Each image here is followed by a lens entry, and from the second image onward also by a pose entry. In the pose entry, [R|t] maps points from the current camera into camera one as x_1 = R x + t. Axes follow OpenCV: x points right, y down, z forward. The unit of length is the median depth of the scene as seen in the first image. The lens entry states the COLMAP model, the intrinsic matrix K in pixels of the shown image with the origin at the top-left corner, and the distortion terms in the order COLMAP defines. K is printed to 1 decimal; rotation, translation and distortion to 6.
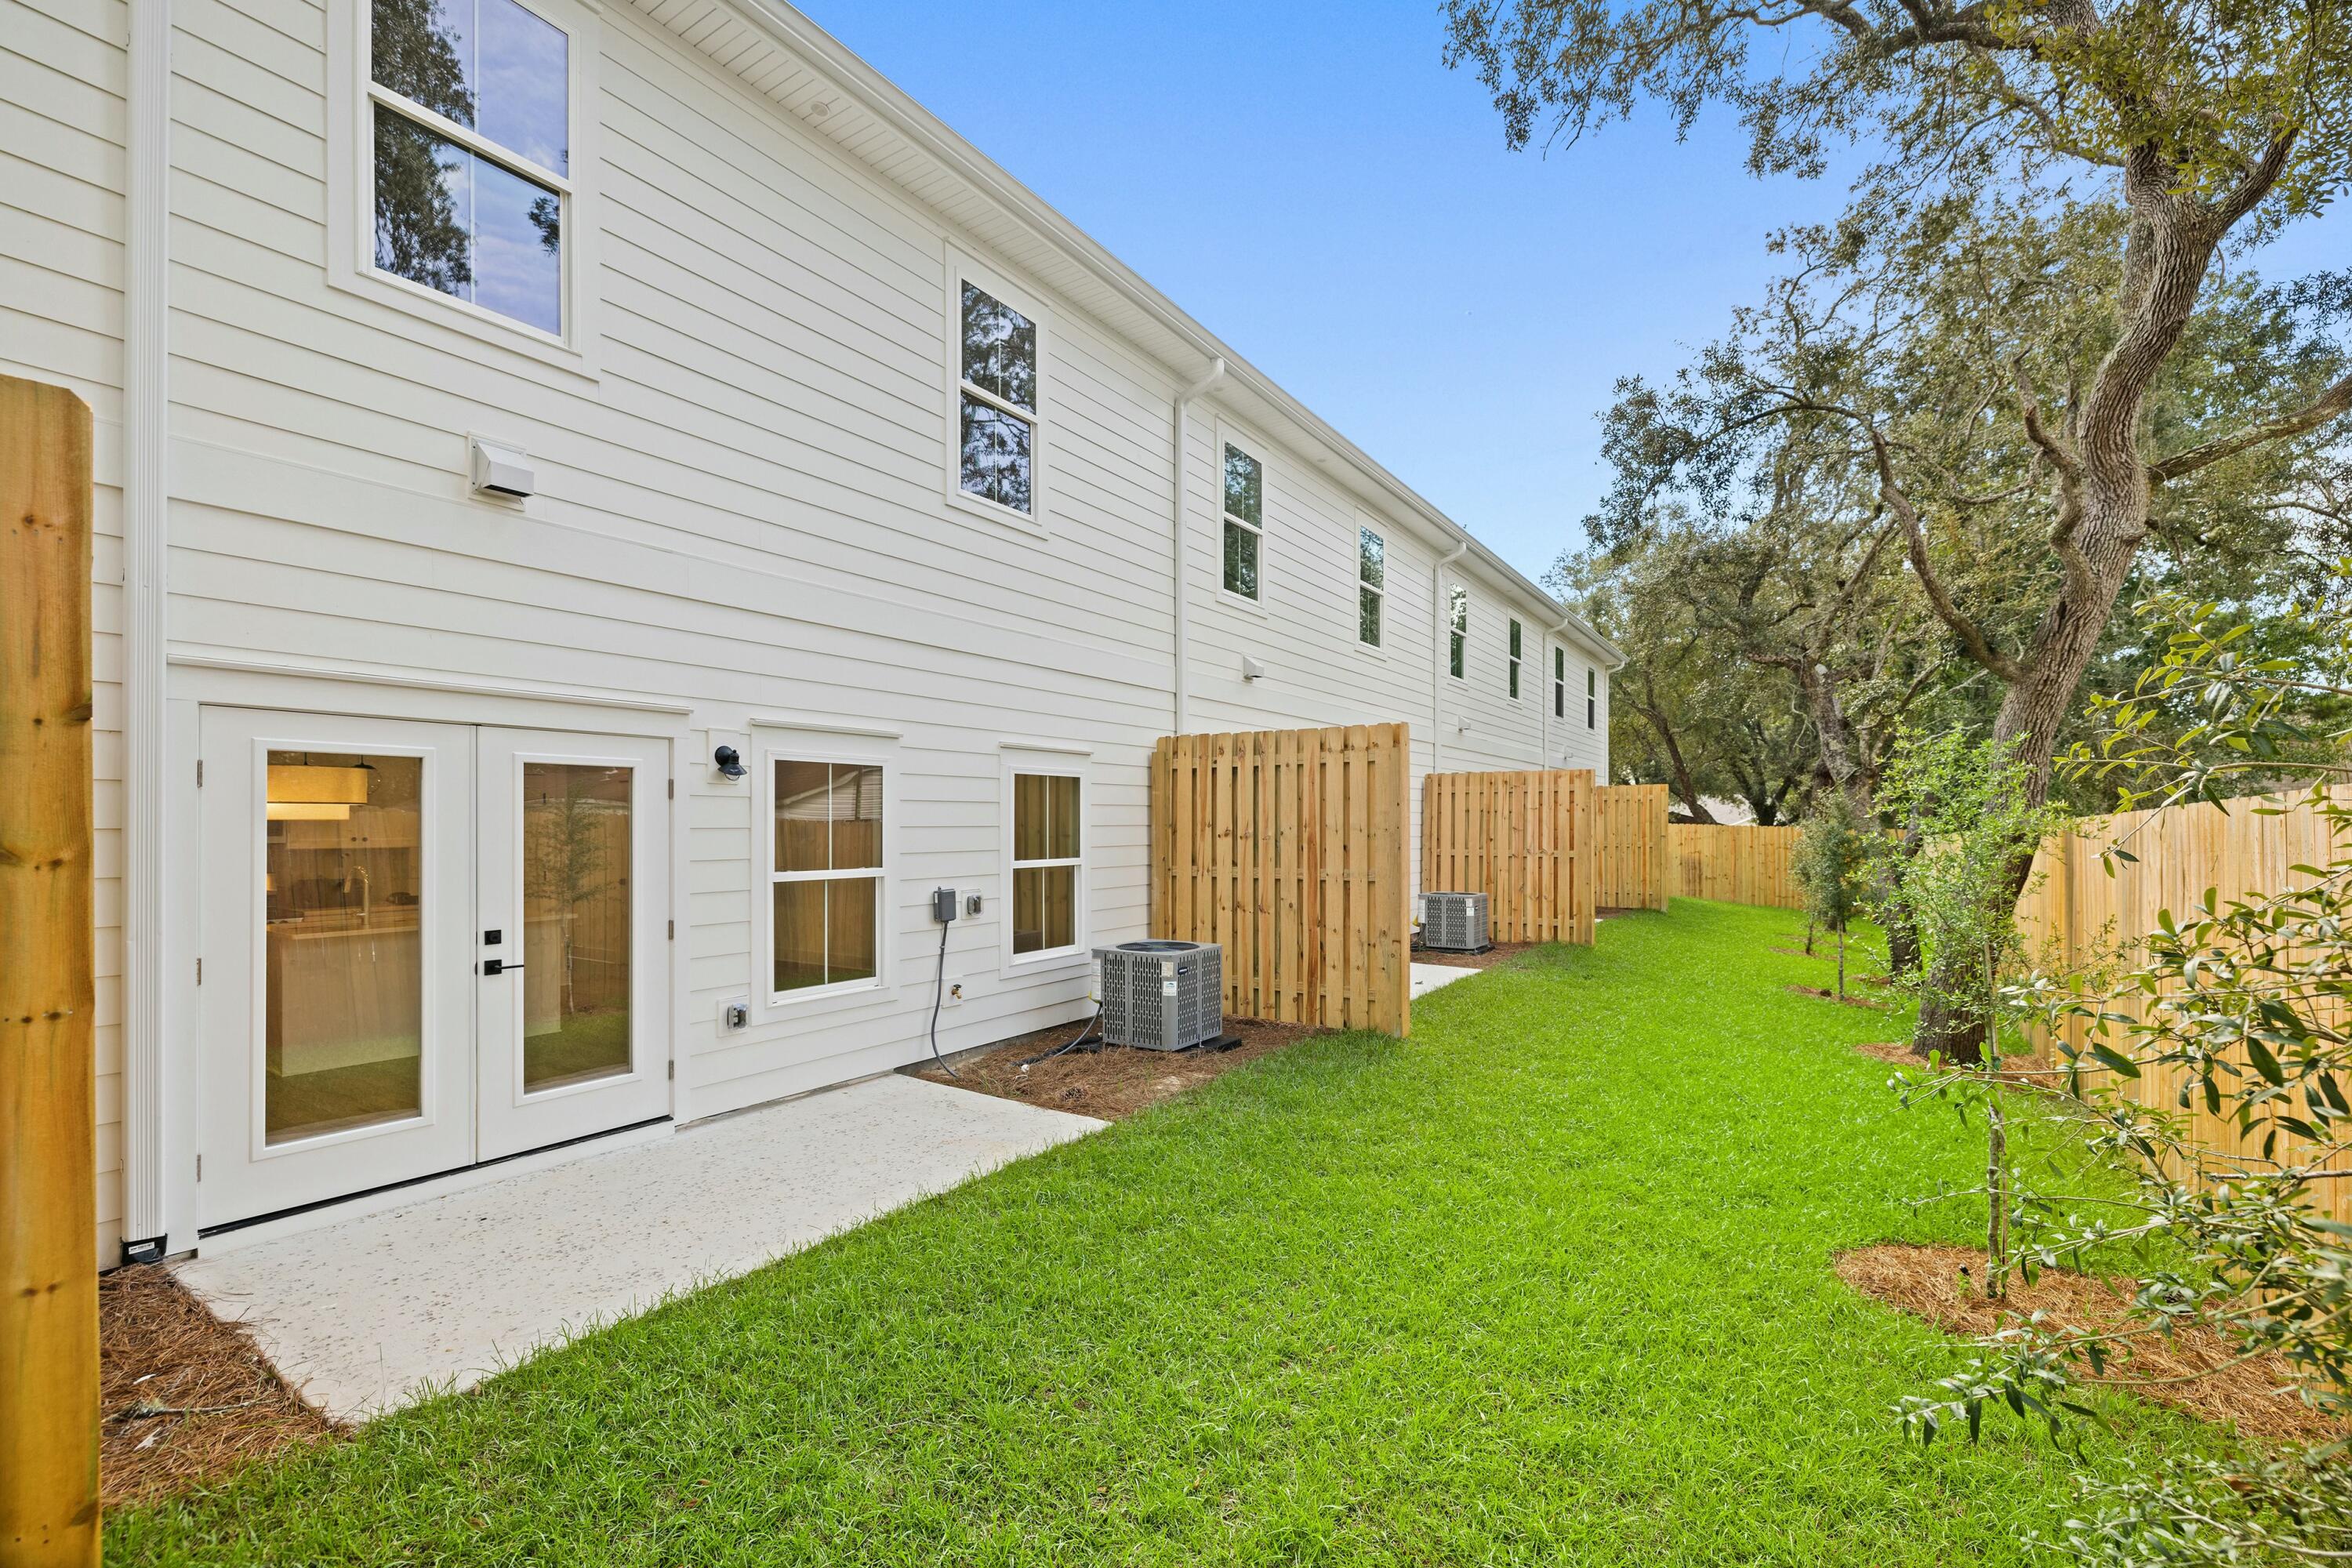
lens RADIAL K [[1040.0, 0, 1182.4], [0, 1040.0, 819.5], [0, 0, 1]] dist [0.003110, 0.000317]
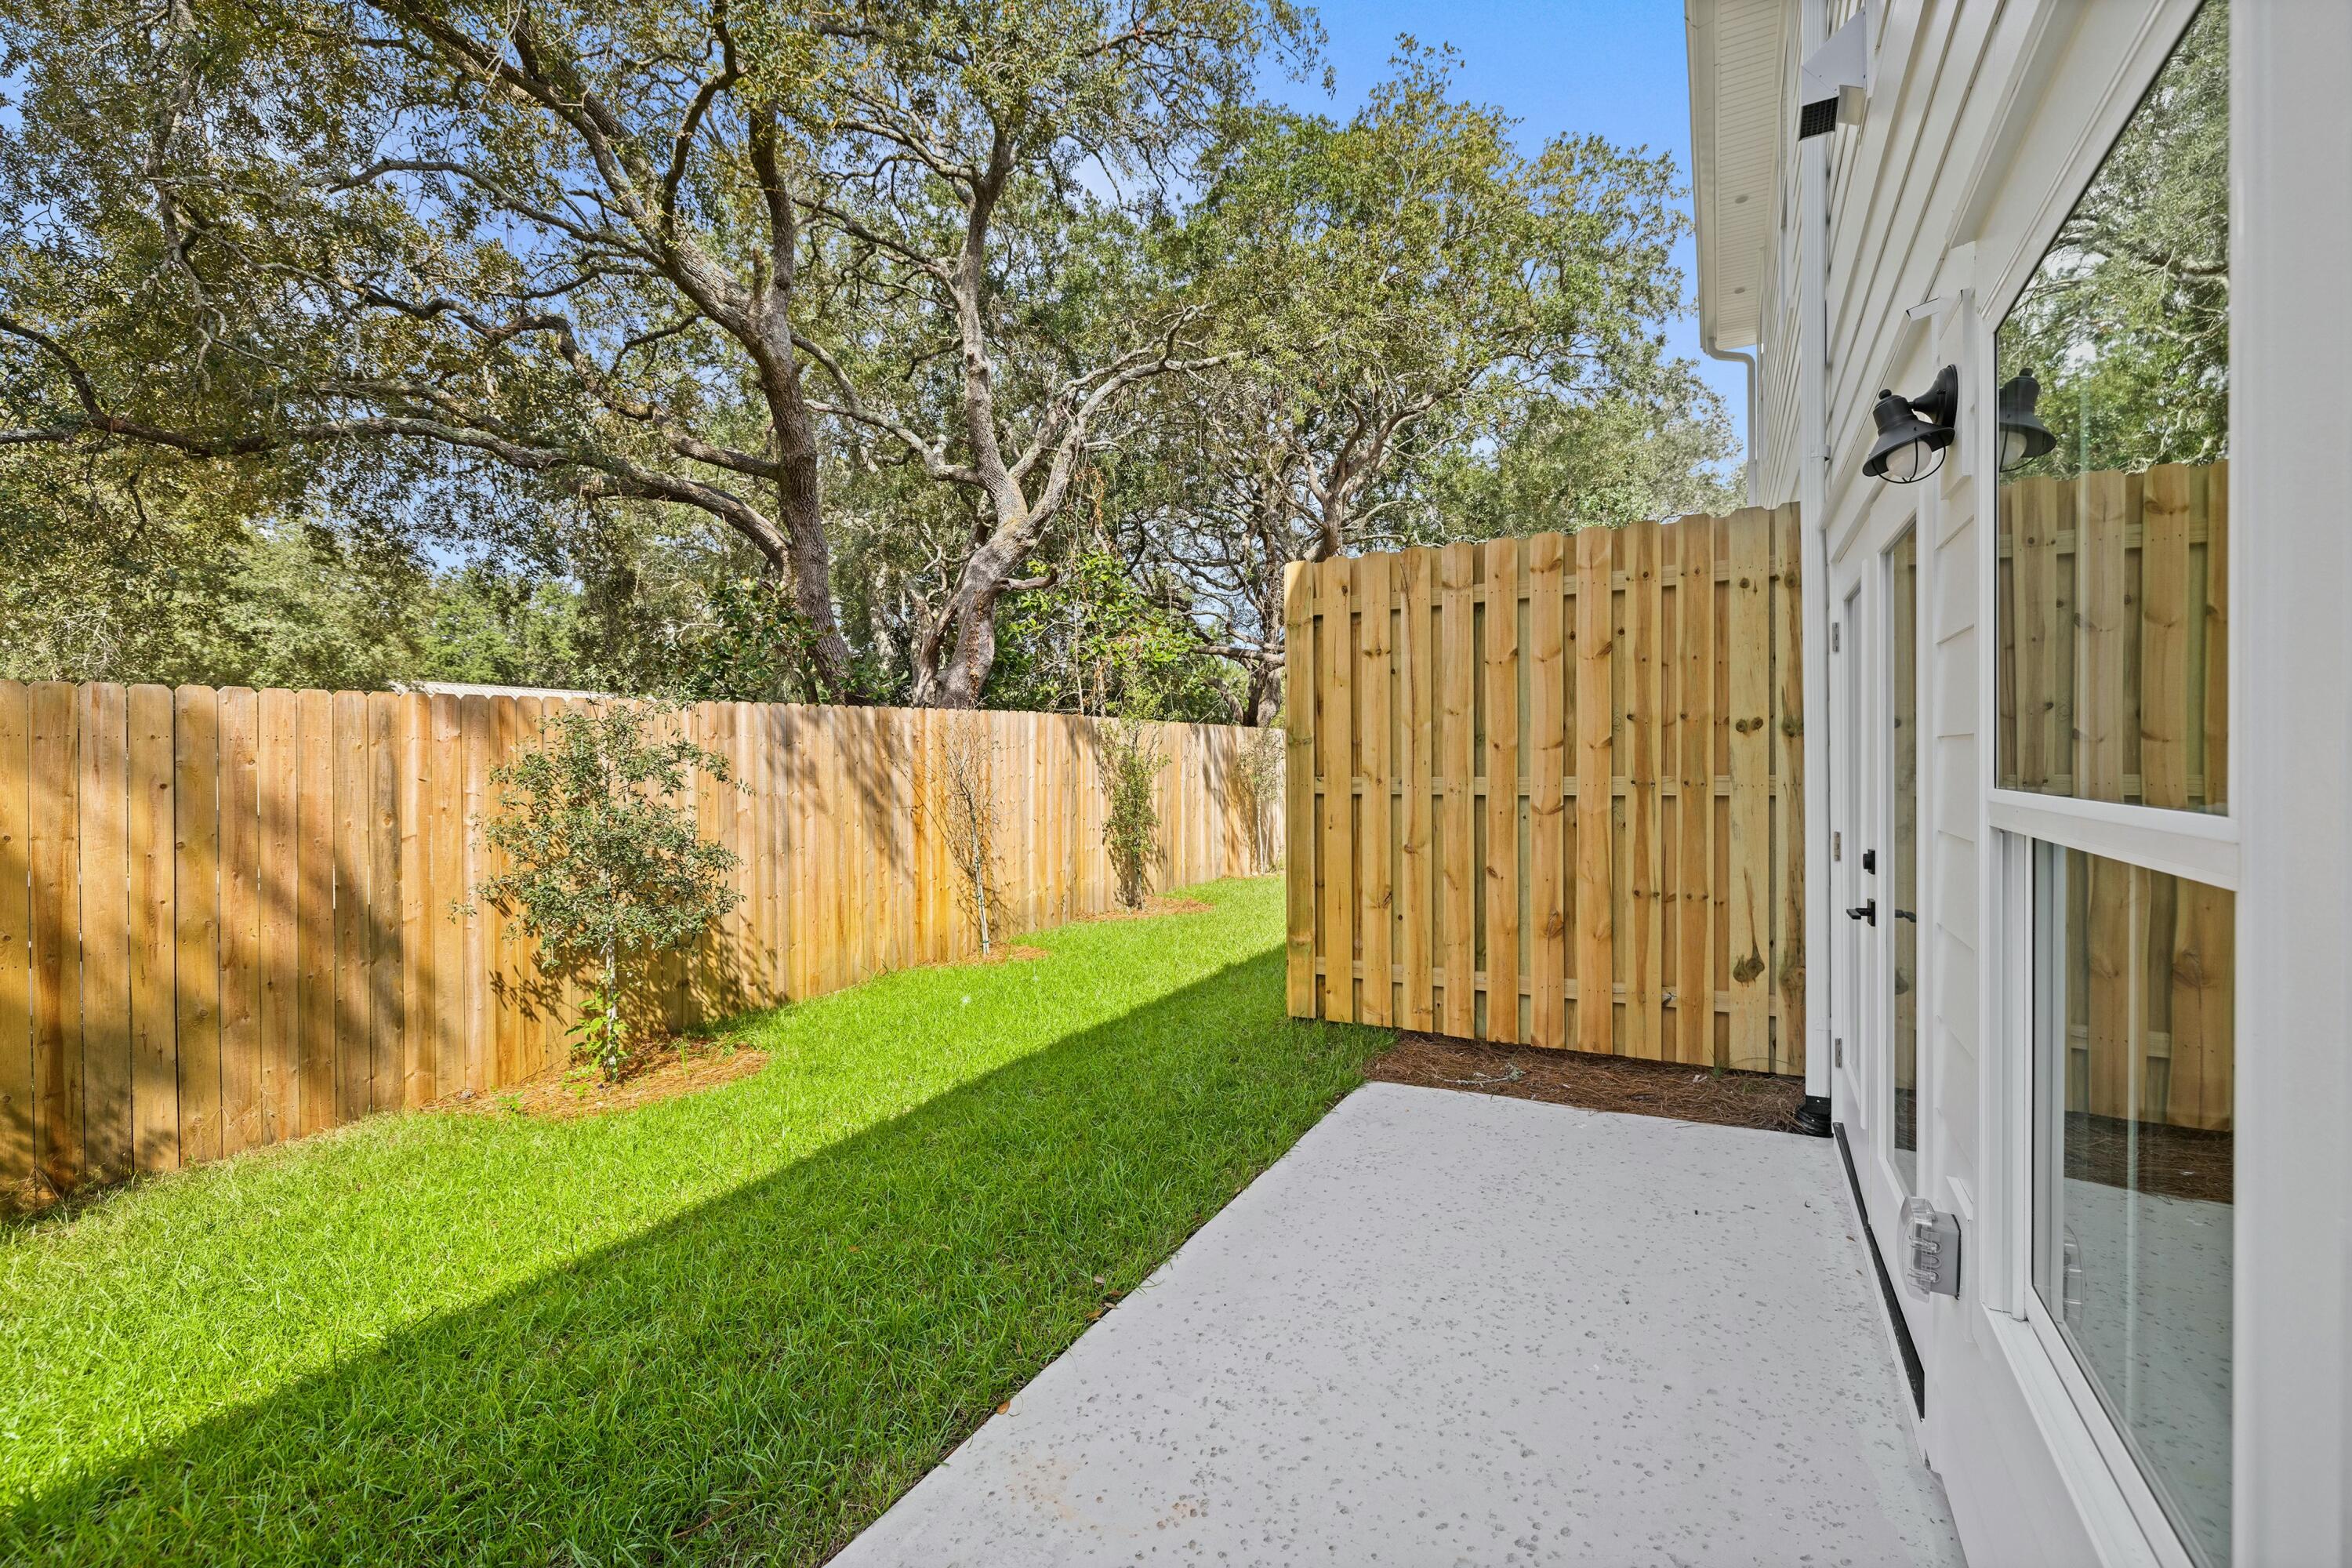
lens RADIAL K [[1001.6, 0, 1179.4], [0, 1001.6, 765.6], [0, 0, 1]] dist [-0.000329, -0.000284]
pose [[-0.997778, 0.005371, -0.066407, -0.210203], [0.005151, 0.999981, 0.003482, 0.047420], [0.066424, 0.003132, -0.997787, 1.348239]]
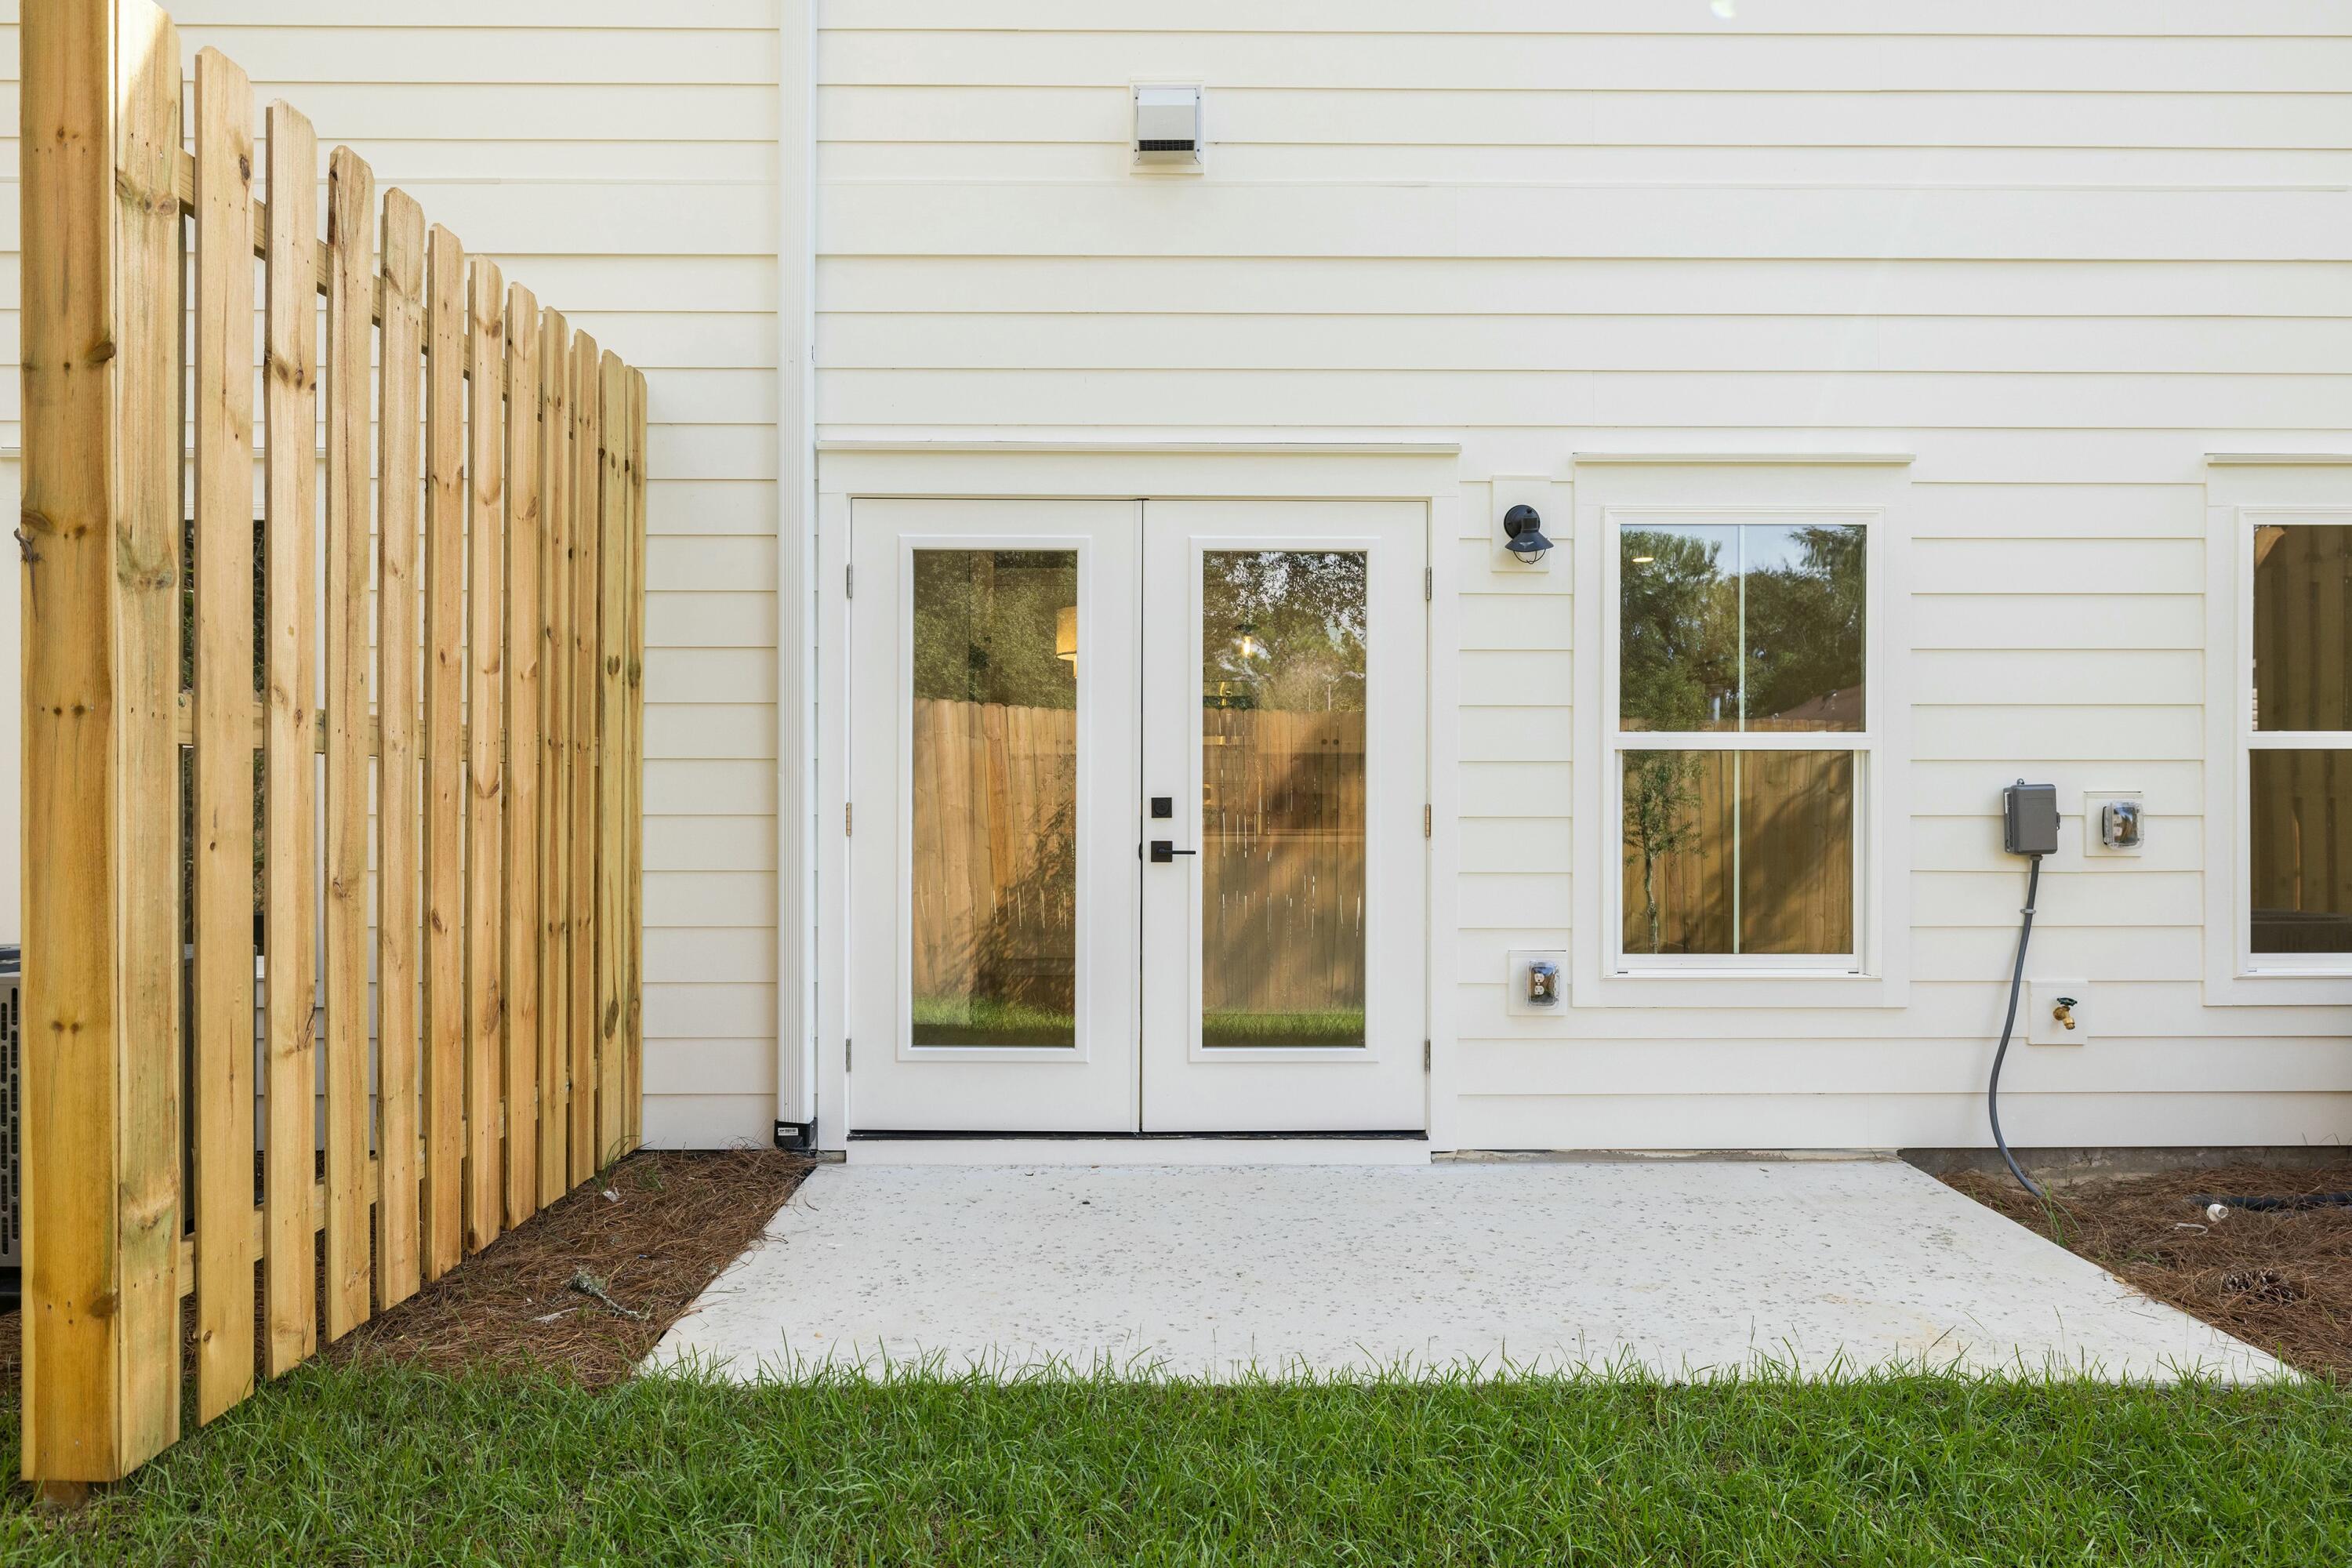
lens RADIAL K [[1561.0, 0, 1185.1], [0, 1561.0, 808.8], [0, 0, 1]] dist [-0.005446, -0.000409]
pose [[0.547967, 0.002721, -0.836496, 0.175765], [-0.003136, 0.999994, 0.001199, 0.097145], [0.836494, 0.001966, 0.547972, 0.389165]]
